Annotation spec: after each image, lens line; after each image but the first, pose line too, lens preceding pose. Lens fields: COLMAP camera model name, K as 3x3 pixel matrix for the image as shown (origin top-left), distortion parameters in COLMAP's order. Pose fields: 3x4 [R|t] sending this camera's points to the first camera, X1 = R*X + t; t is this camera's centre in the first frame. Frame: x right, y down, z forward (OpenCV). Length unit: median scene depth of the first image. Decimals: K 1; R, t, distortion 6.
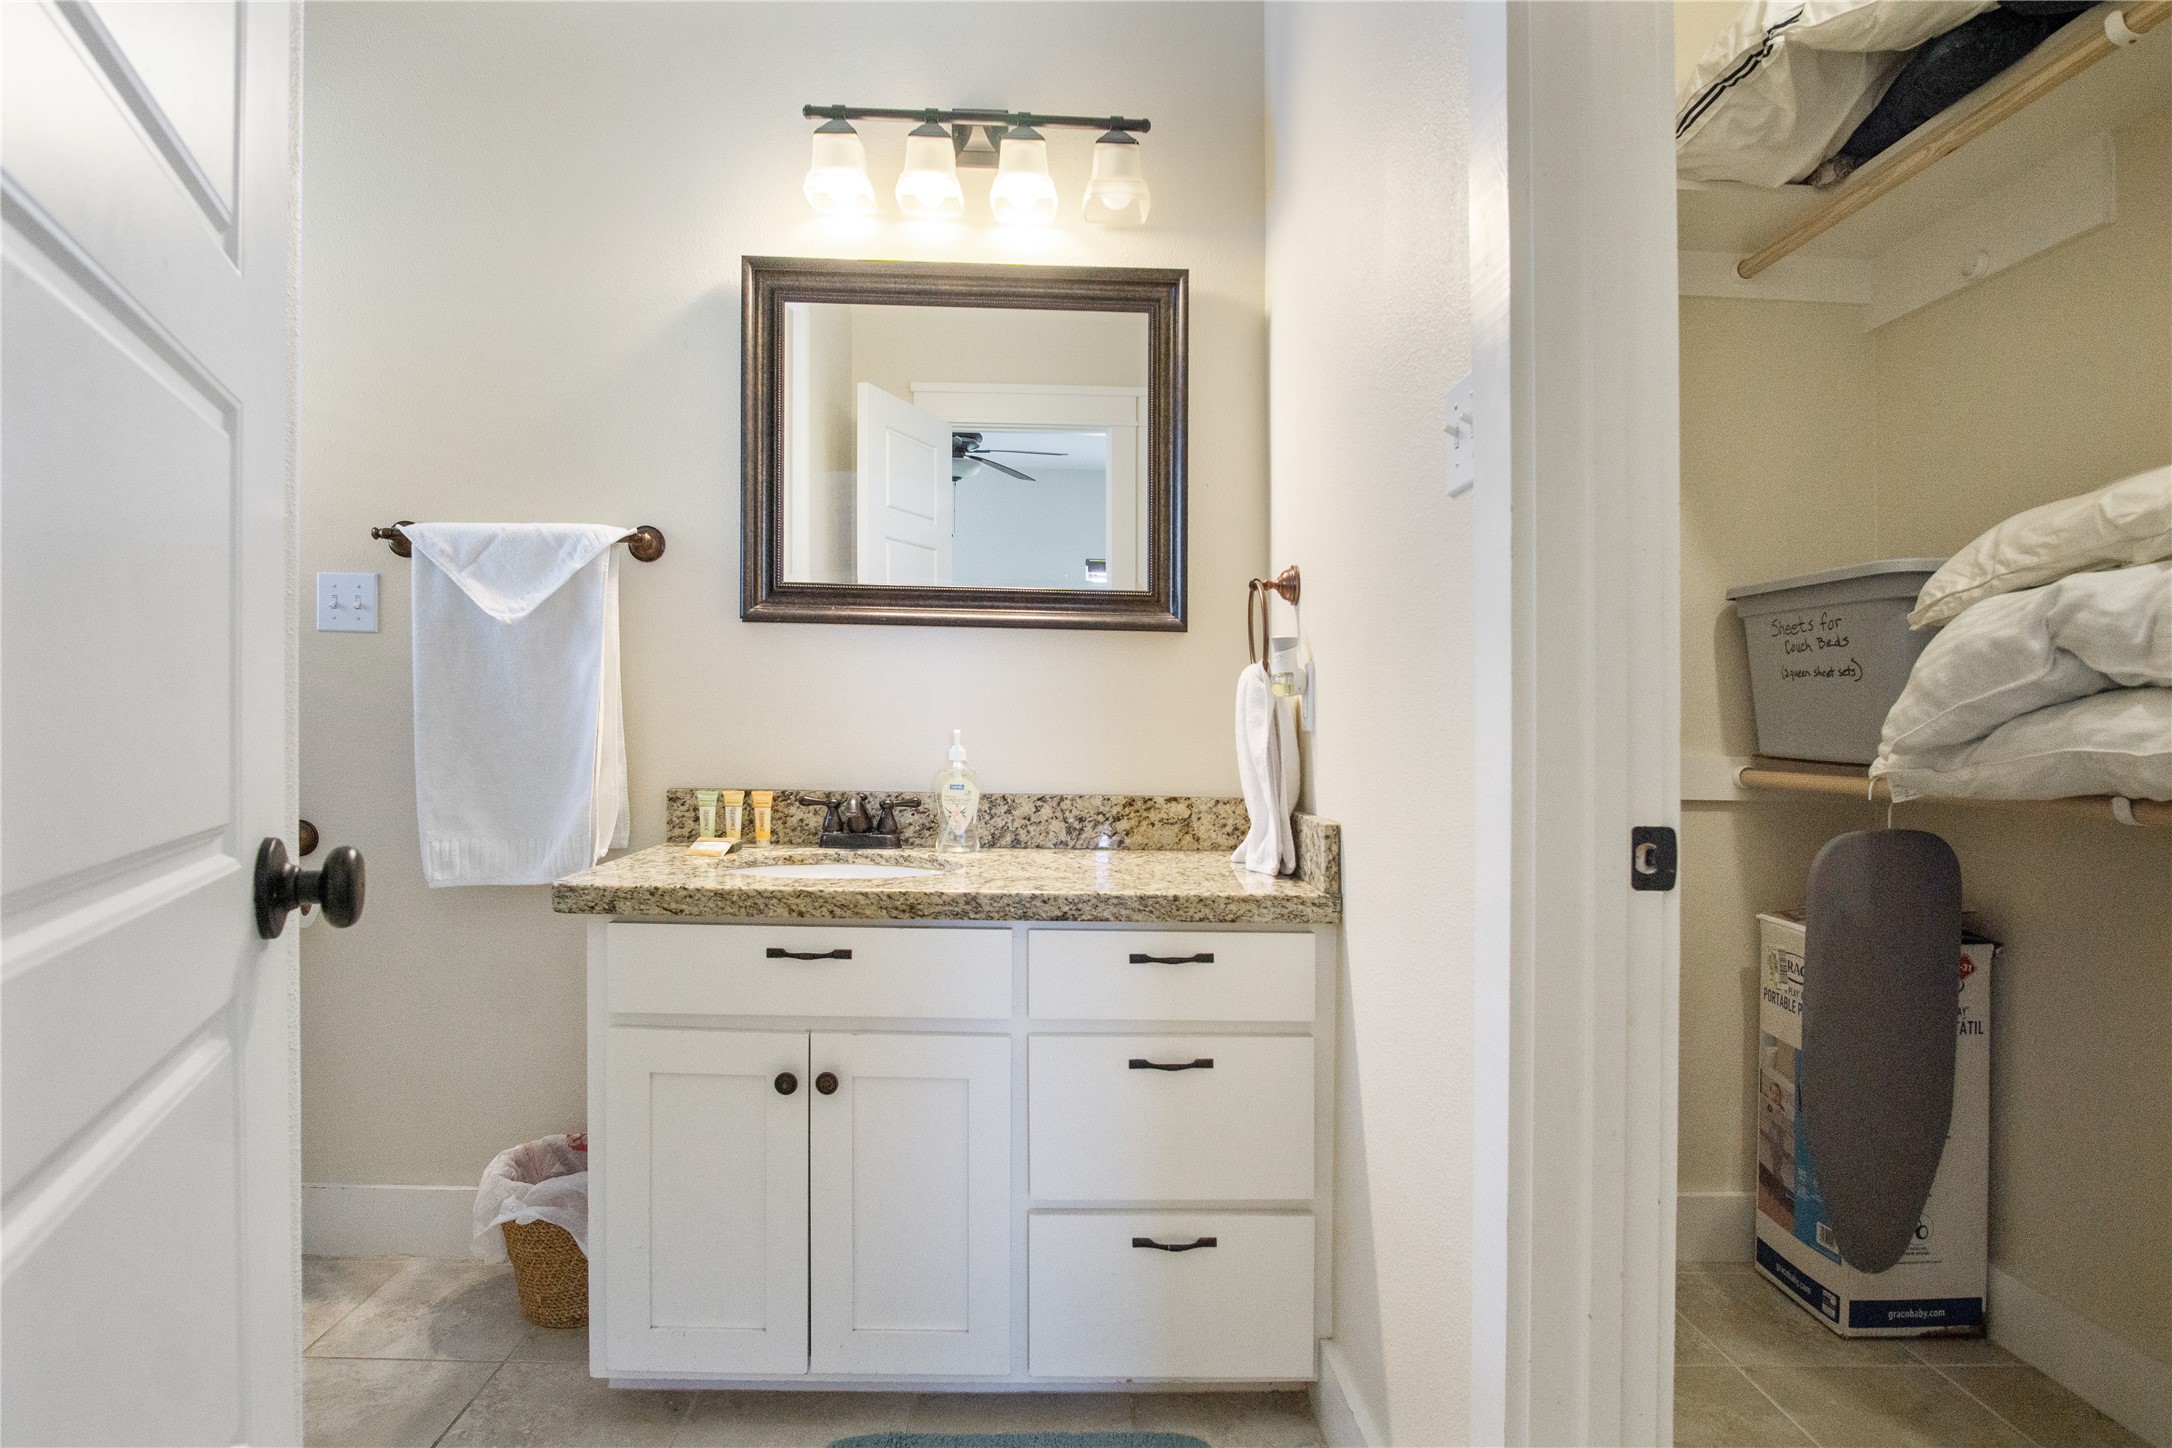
lens RADIAL K [[1185.2, 0, 1060.4], [0, 1185.2, 730.8], [0, 0, 1]] dist [-0.031911, 0.000139]
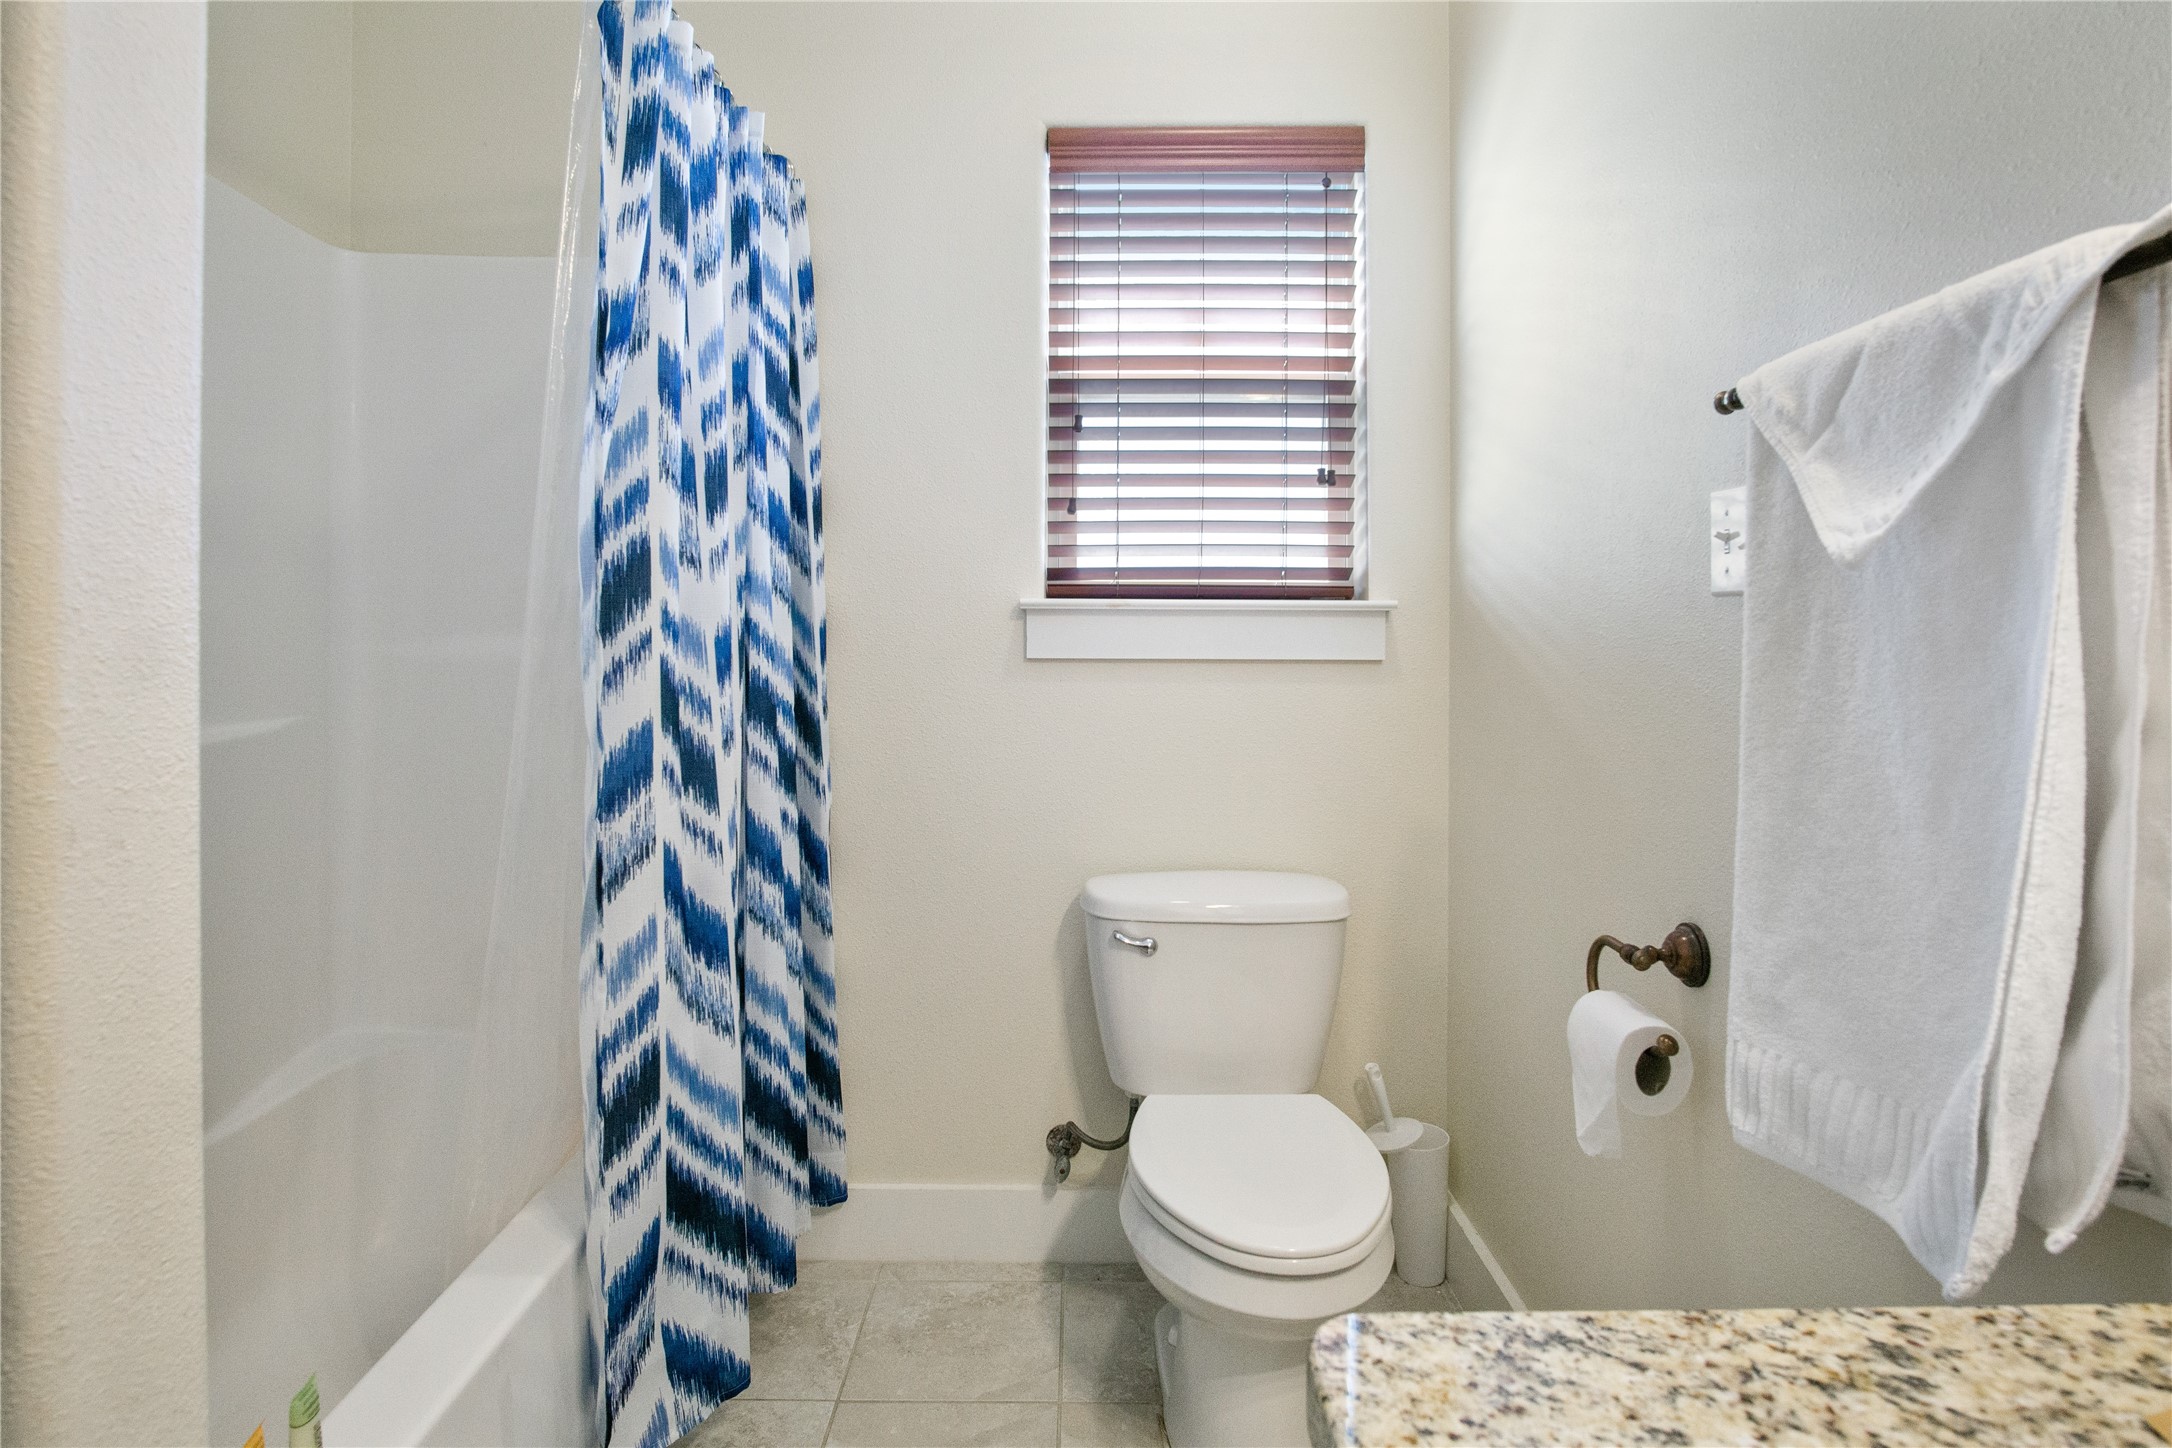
lens RADIAL K [[1192.2, 0, 1083.0], [0, 1192.2, 633.4], [0, 0, 1]] dist [-0.024046, 0.000249]
pose [[-0.026463, -0.018771, -0.999474, -0.061017], [-0.013812, 0.999735, -0.018410, -0.054214], [0.999554, 0.013317, -0.026715, 0.736260]]
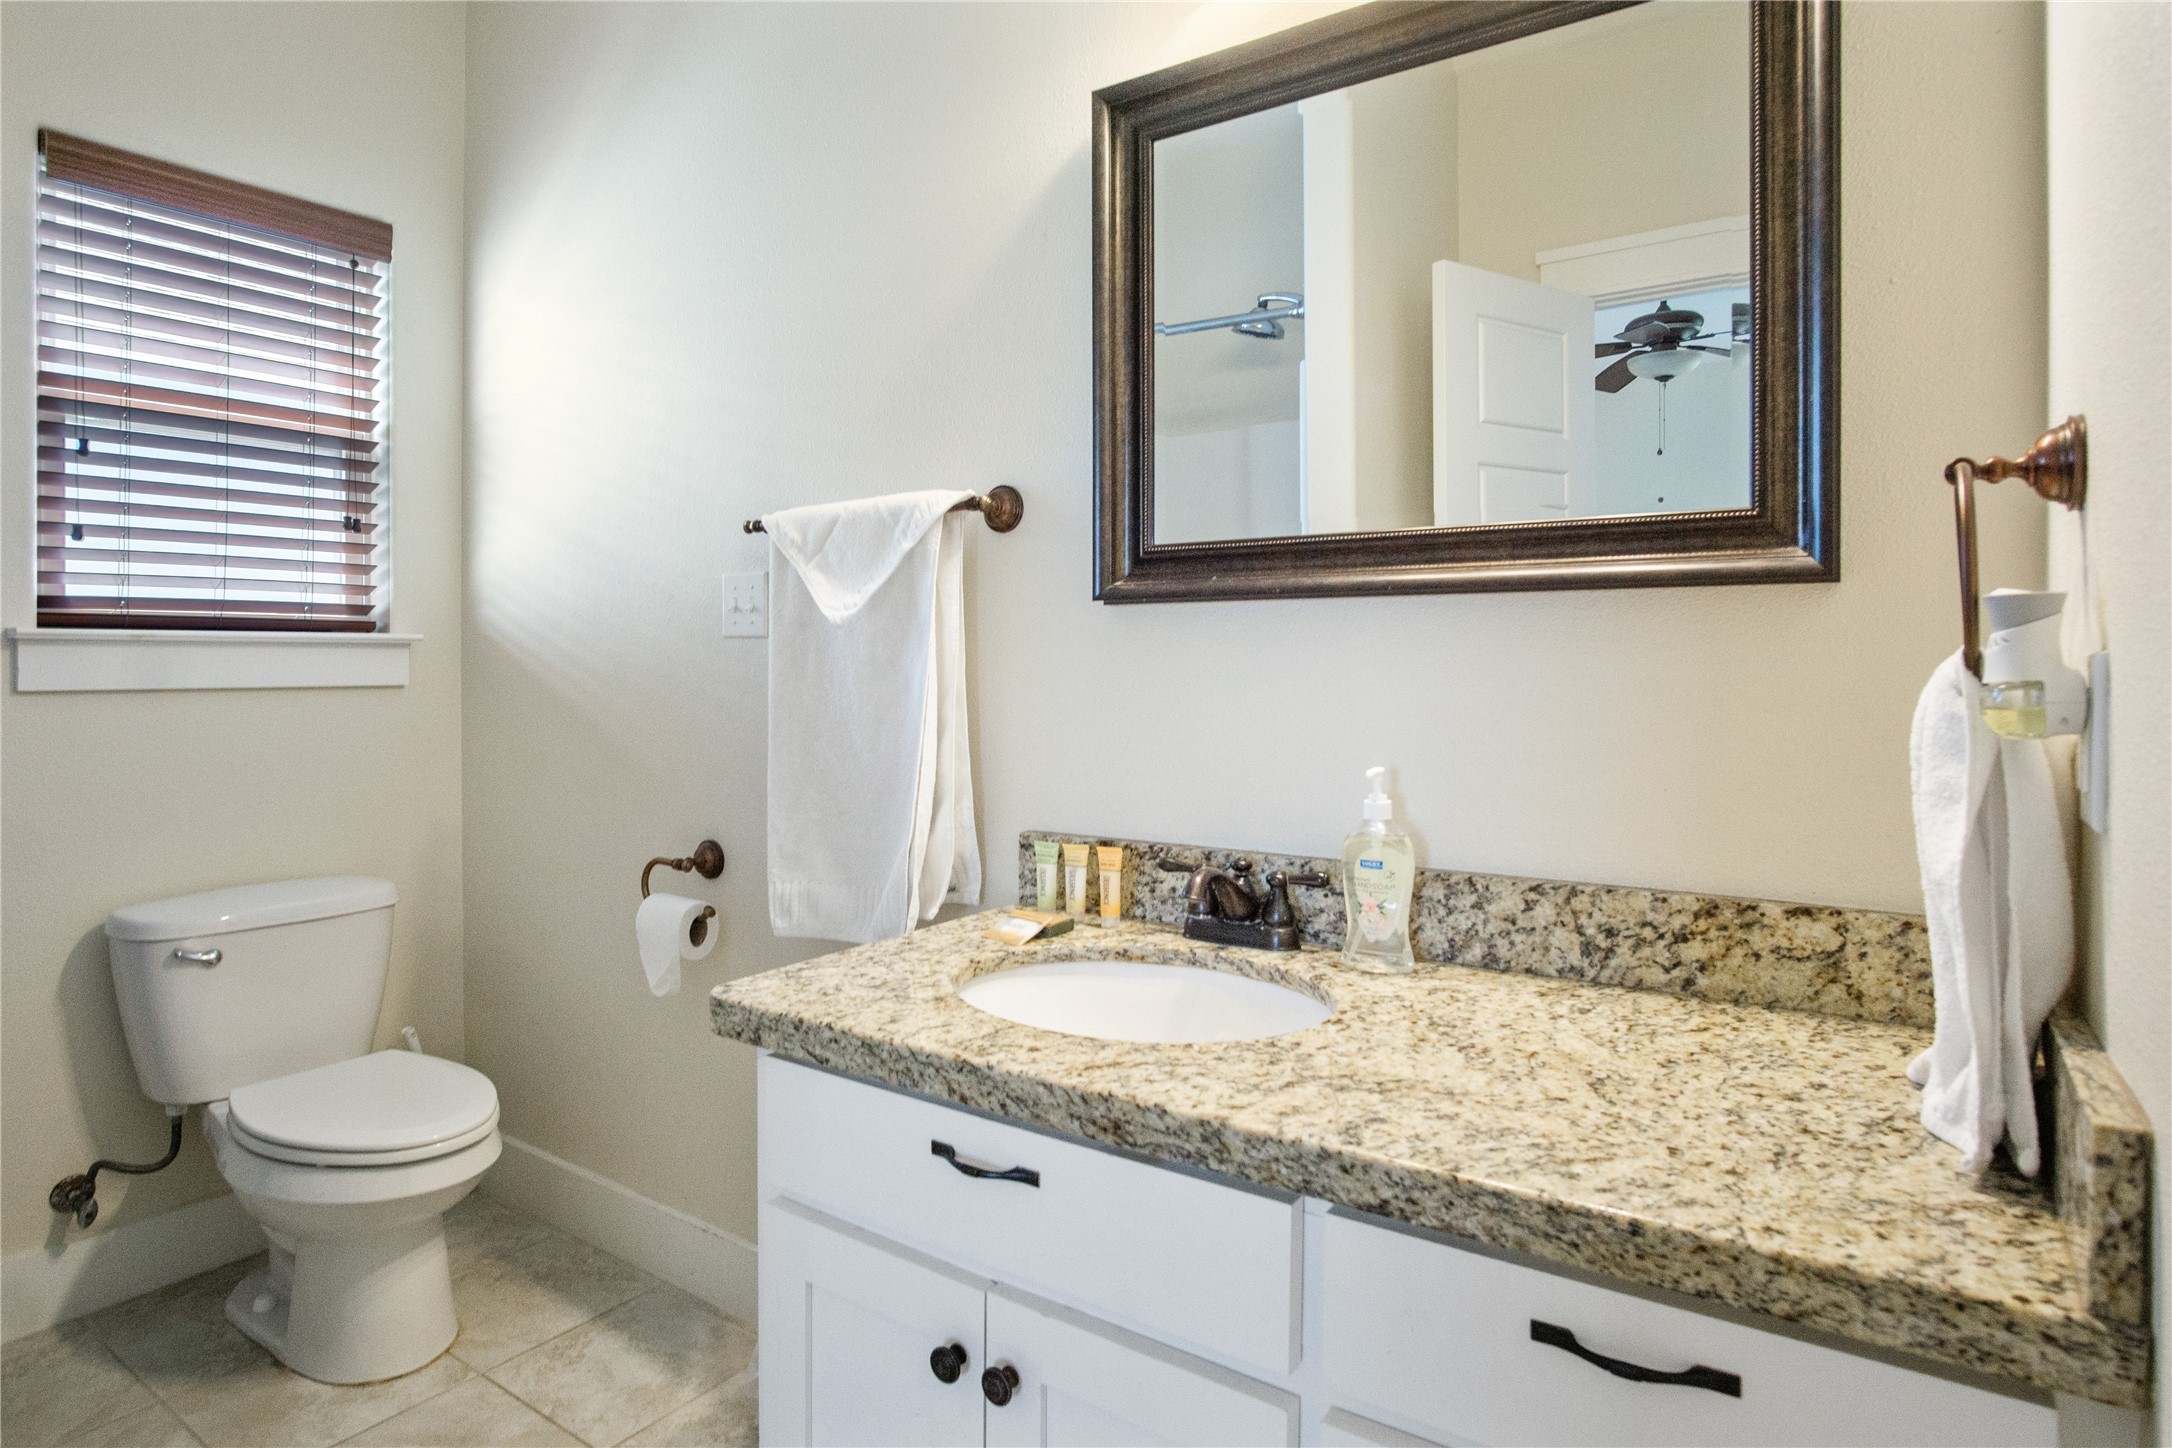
lens RADIAL K [[1171.8, 0, 1076.3], [0, 1171.8, 707.3], [0, 0, 1]] dist [-0.030339, 0.007642]
pose [[0.806616, 0.001106, -0.591075, 0.142615], [0.012373, 0.999748, 0.018757, -0.045121], [0.590946, -0.022443, 0.806399, 0.429201]]
